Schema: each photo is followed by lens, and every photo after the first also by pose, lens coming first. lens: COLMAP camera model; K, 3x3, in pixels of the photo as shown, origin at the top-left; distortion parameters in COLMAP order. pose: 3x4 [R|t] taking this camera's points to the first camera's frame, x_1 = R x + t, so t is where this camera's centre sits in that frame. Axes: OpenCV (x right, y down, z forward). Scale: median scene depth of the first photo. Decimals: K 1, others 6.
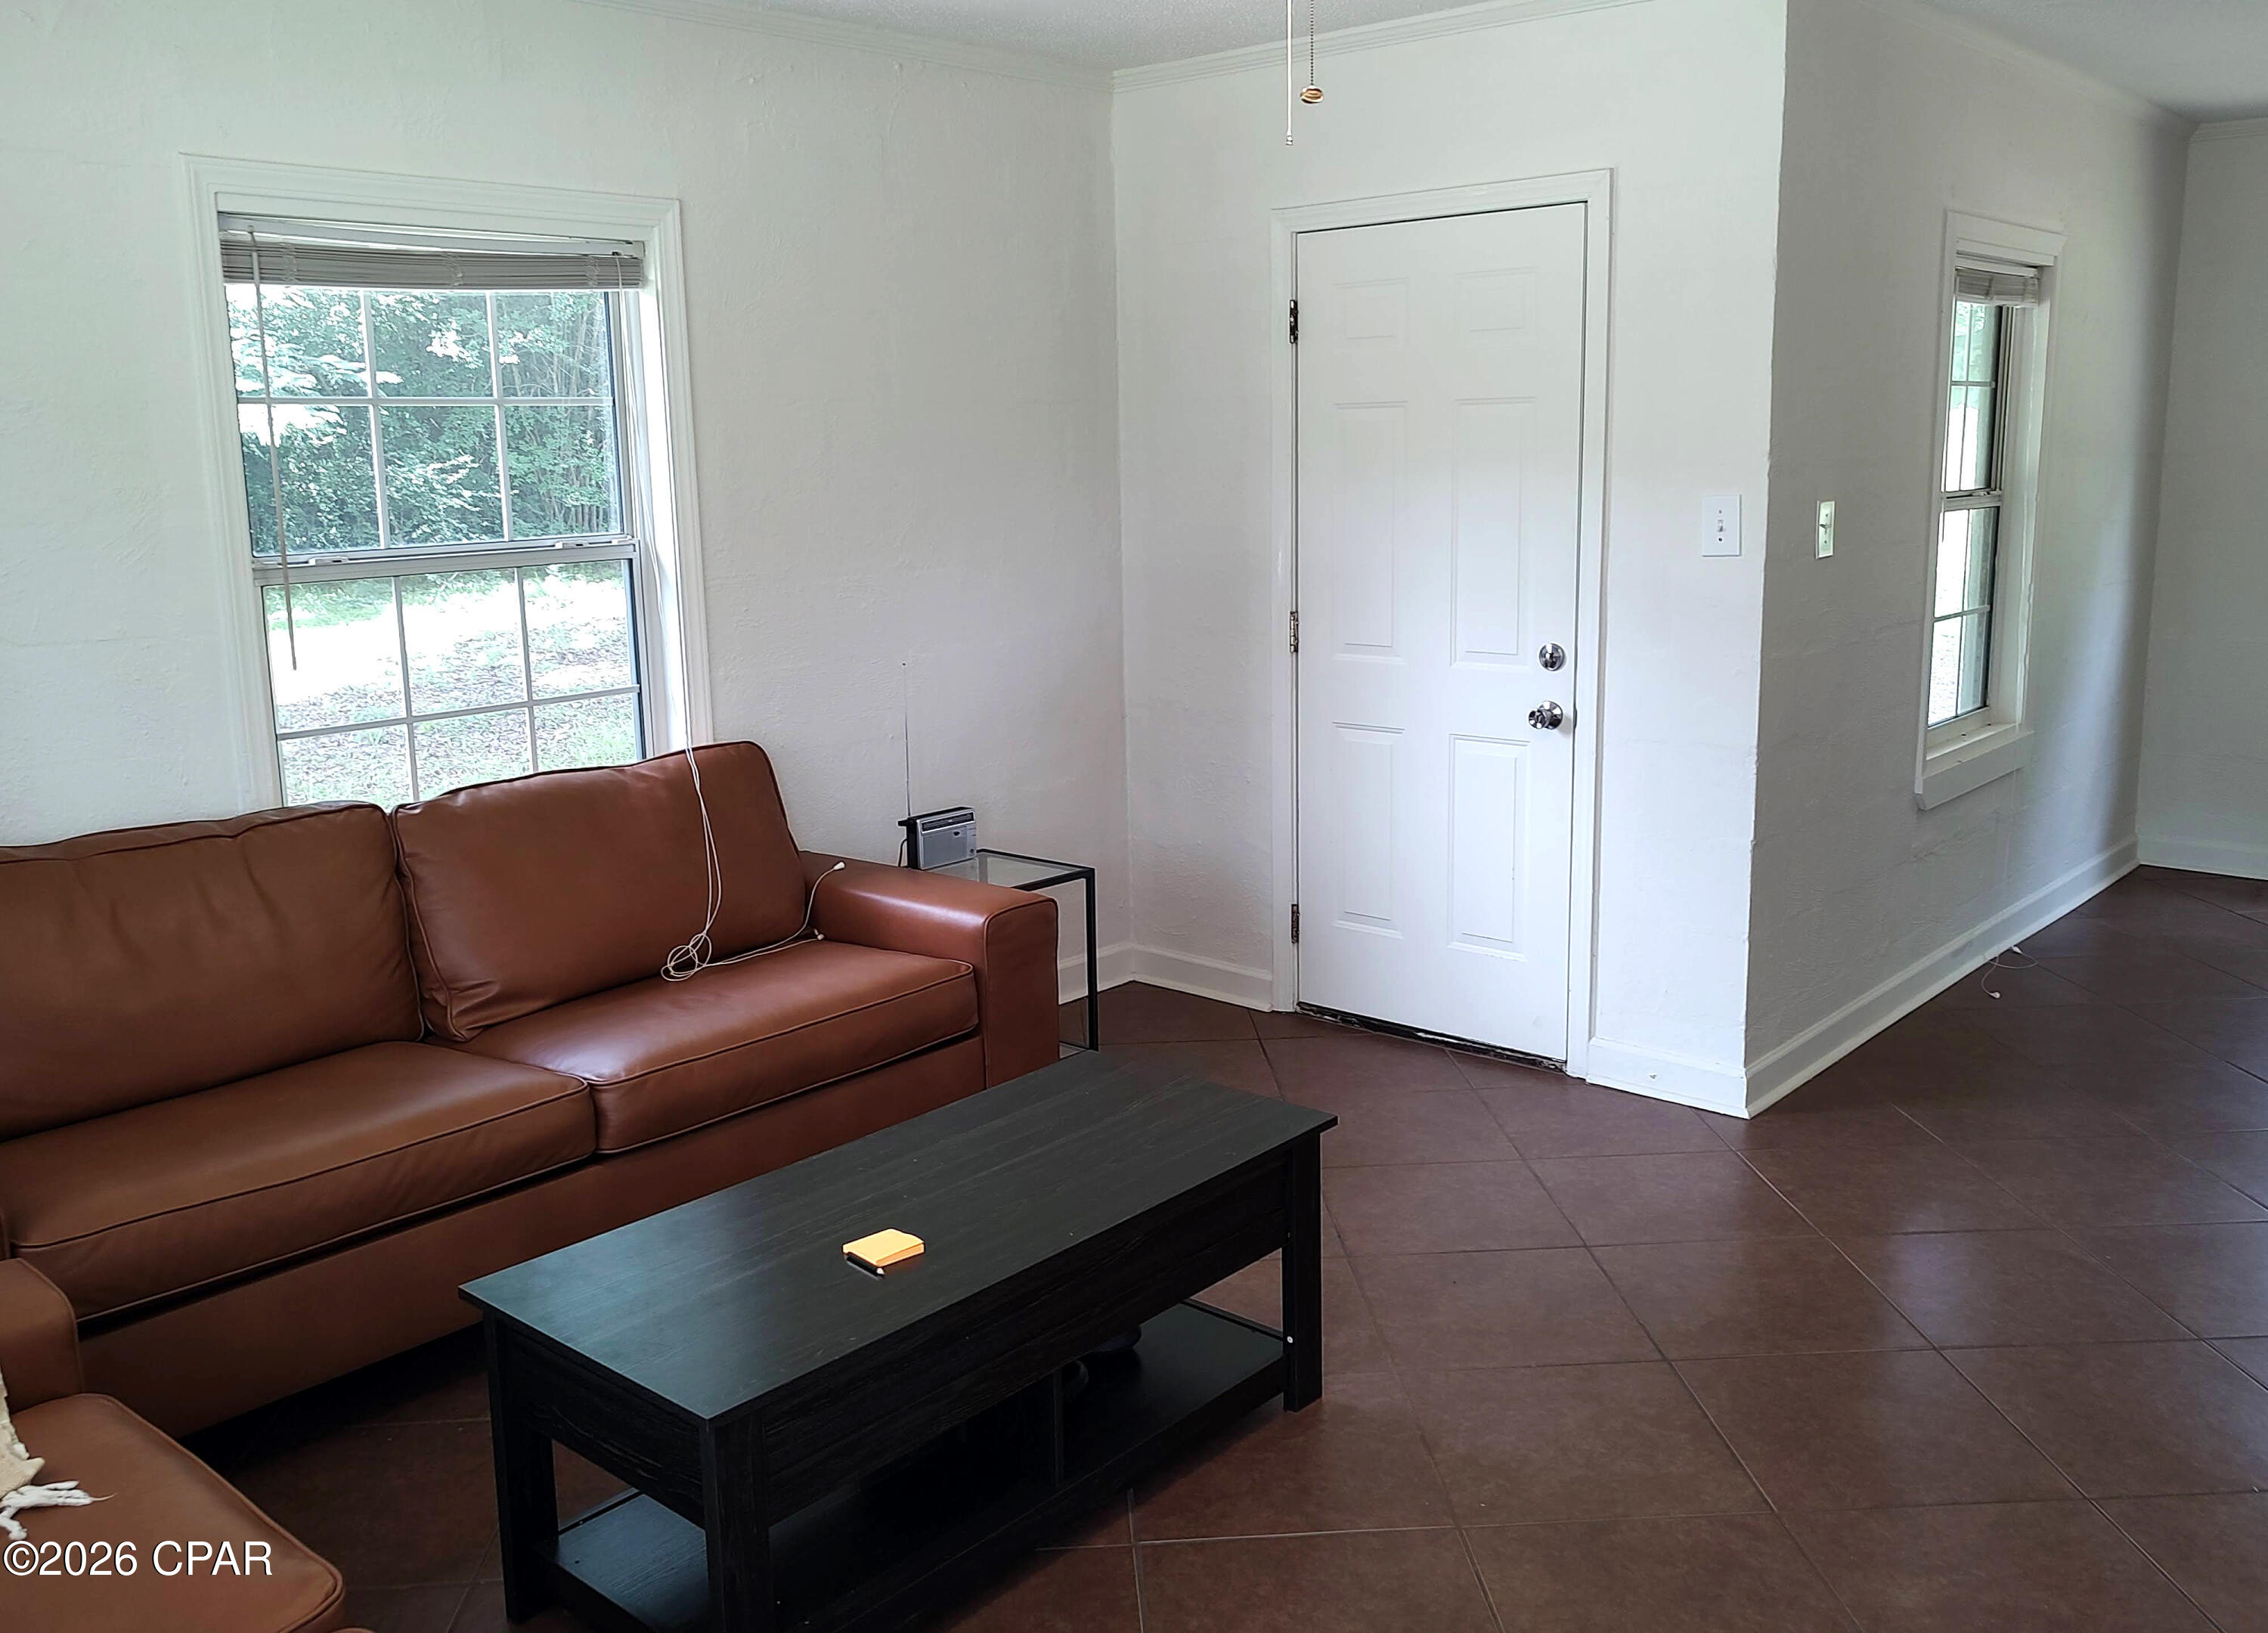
lens RADIAL K [[1887.2, 0, 1133.6], [0, 1887.2, 784.8], [0, 0, 1]] dist [-0.003676, -0.001364]
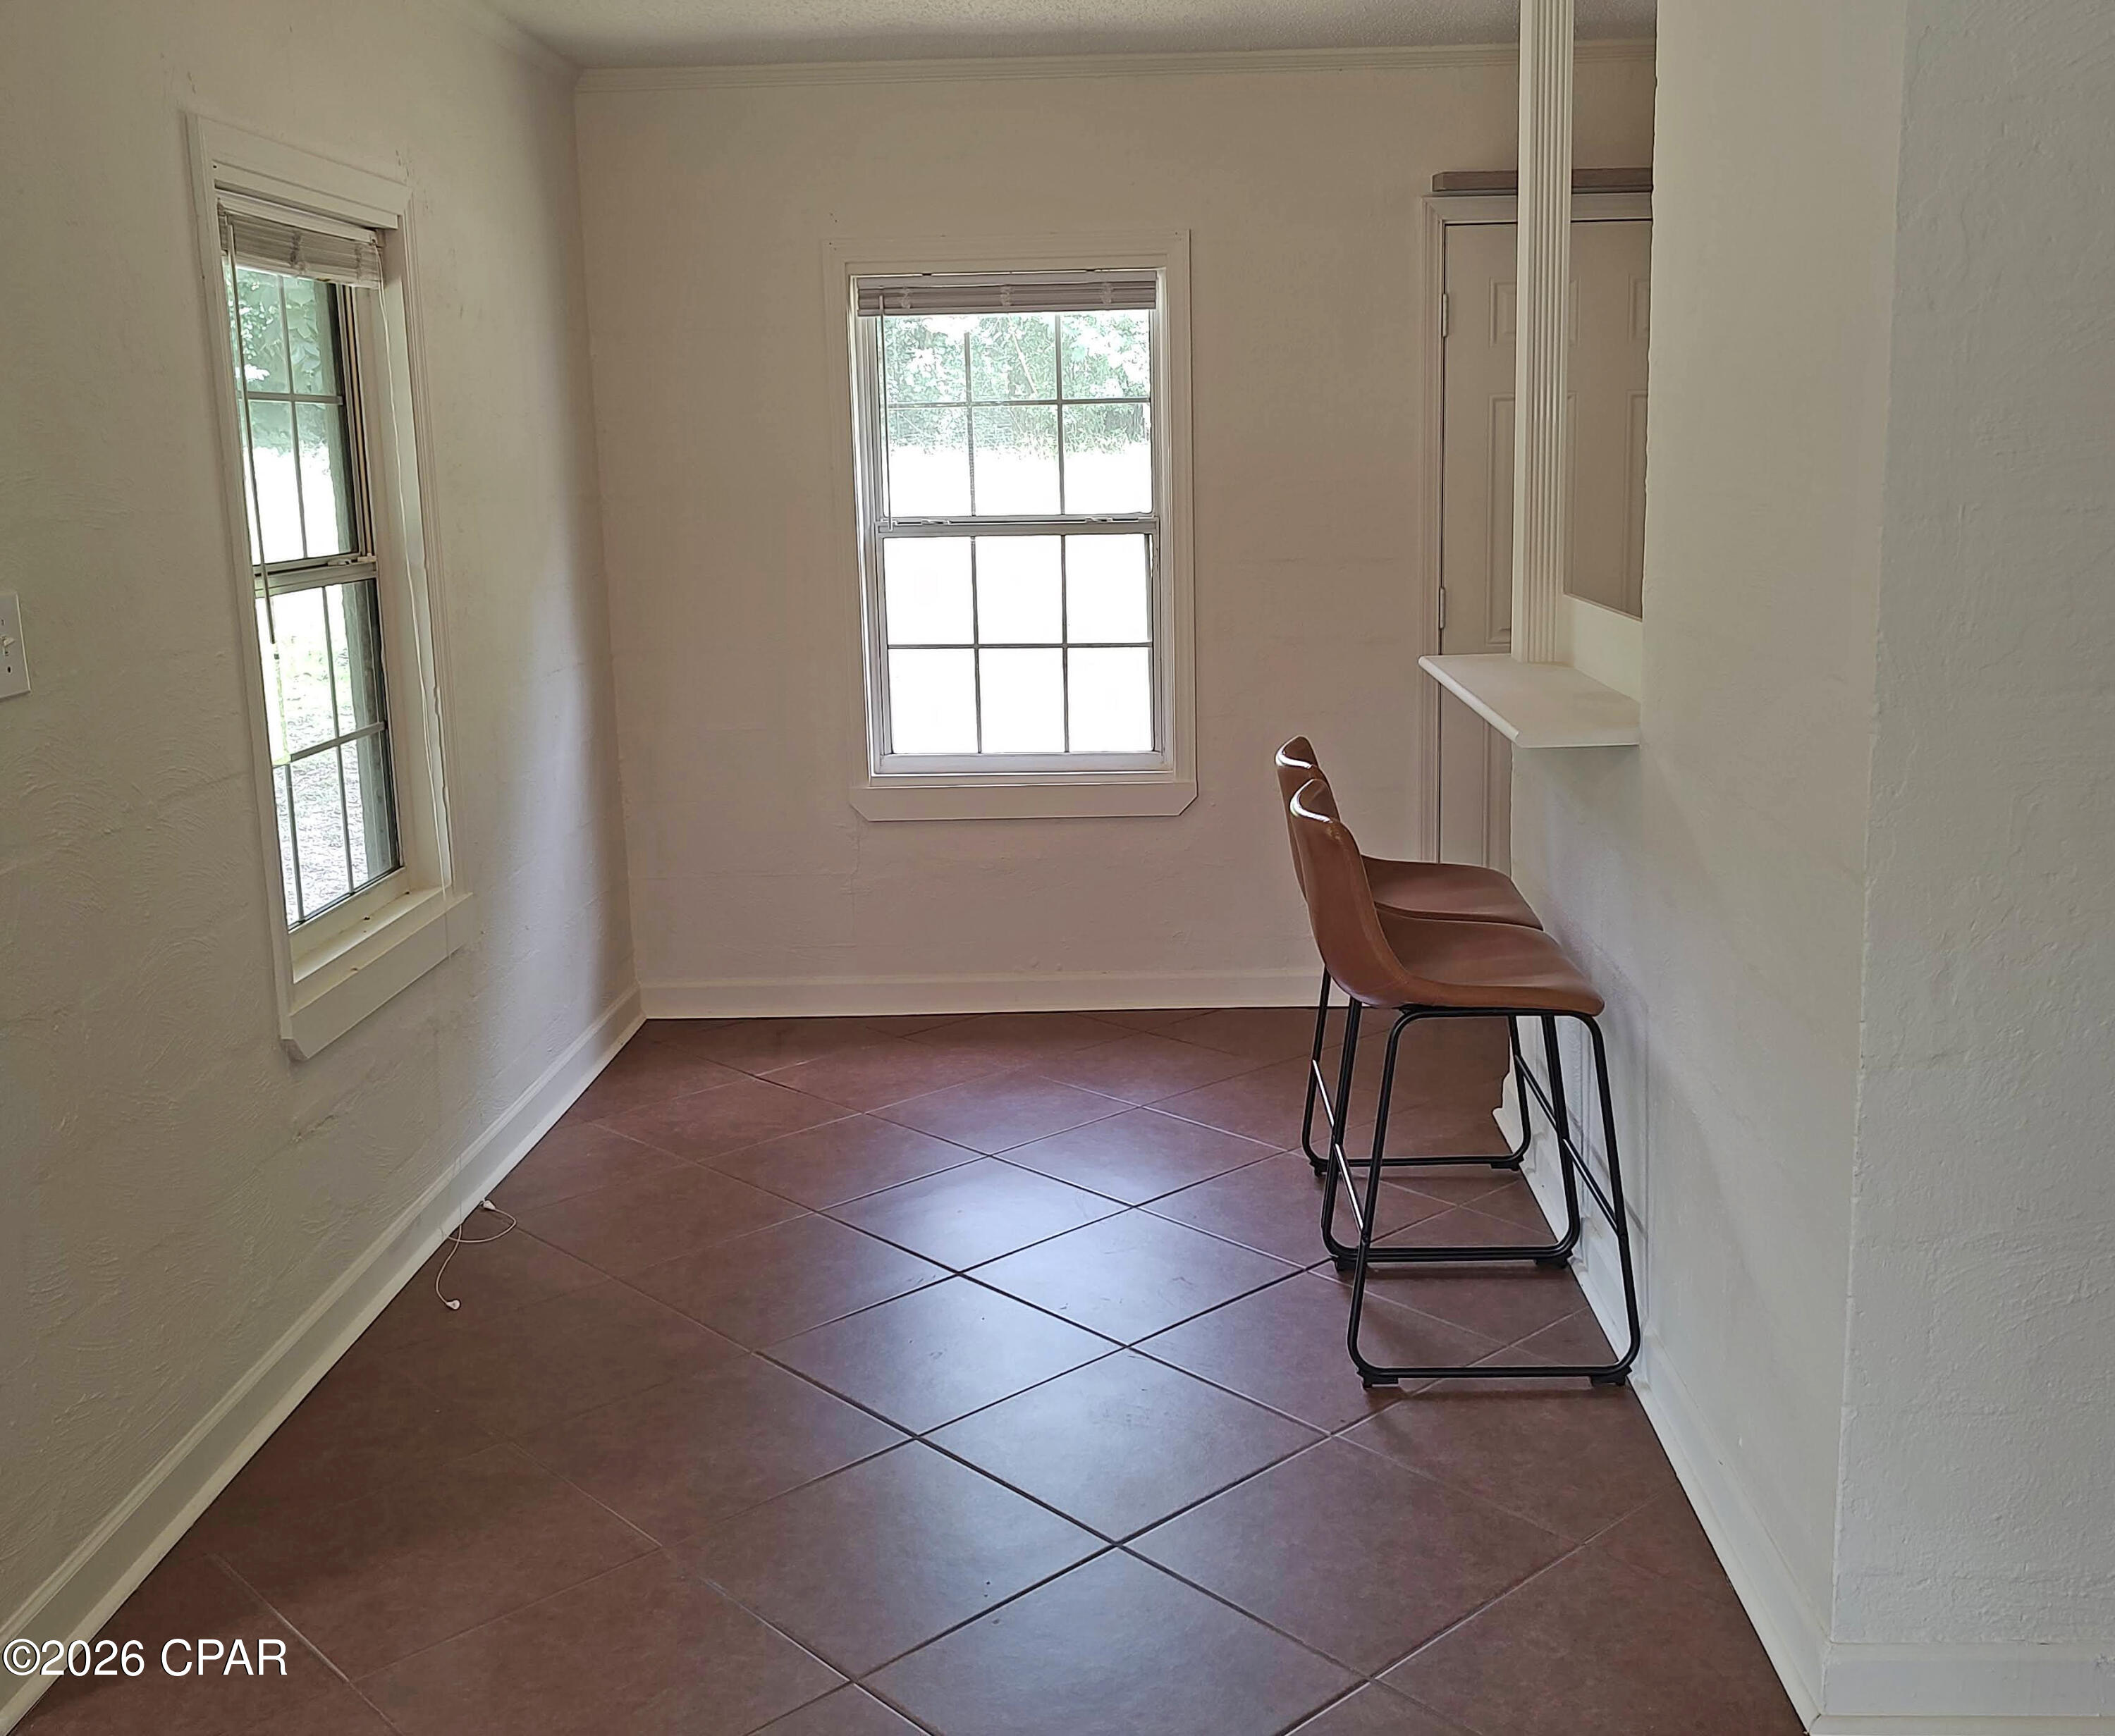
lens RADIAL K [[2112.7, 0, 1057.5], [0, 2112.7, 868.0], [0, 0, 1]] dist [-0.001732, -0.017469]
pose [[0.780744, -0.123306, 0.612563, 0.175928], [0.123773, 0.991429, 0.041814, -0.046498], [-0.612469, 0.043172, 0.789315, 0.255331]]
